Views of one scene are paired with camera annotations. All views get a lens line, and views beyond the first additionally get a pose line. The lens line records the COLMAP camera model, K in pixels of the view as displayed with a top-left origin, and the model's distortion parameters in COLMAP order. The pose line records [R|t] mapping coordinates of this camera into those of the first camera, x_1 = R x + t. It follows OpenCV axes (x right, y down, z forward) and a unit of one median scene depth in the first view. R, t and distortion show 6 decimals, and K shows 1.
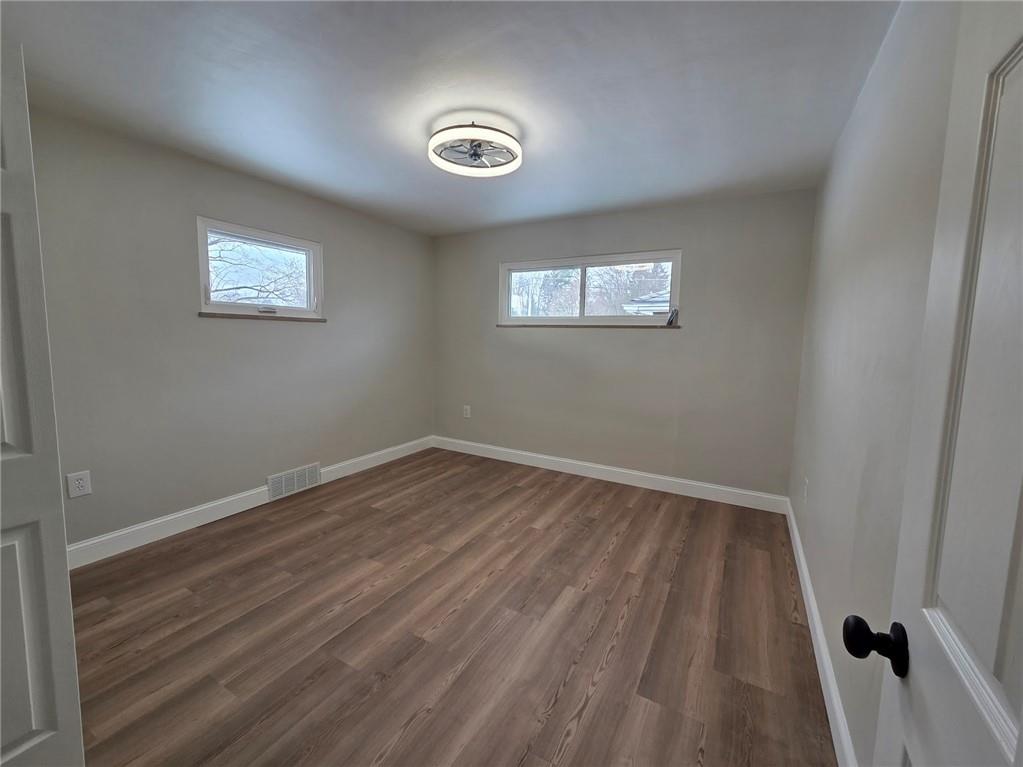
lens RADIAL K [[415.9, 0, 507.3], [0, 415.9, 377.2], [0, 0, 1]] dist [0.002854, 0.000205]
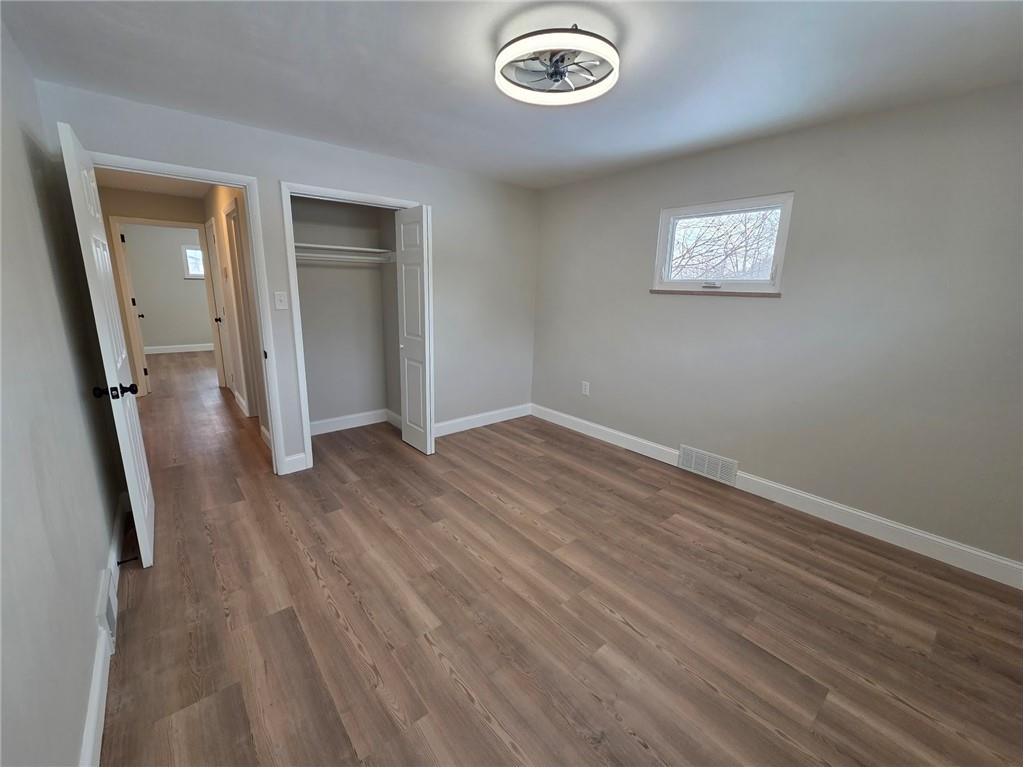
lens RADIAL K [[415.9, 0, 507.3], [0, 415.9, 377.2], [0, 0, 1]] dist [0.002854, 0.000205]
pose [[-0.341827, 0.175107, -0.923305, 0.684978], [-0.123479, 0.965600, 0.228843, -0.148441], [0.931615, 0.192233, -0.308446, 1.140574]]
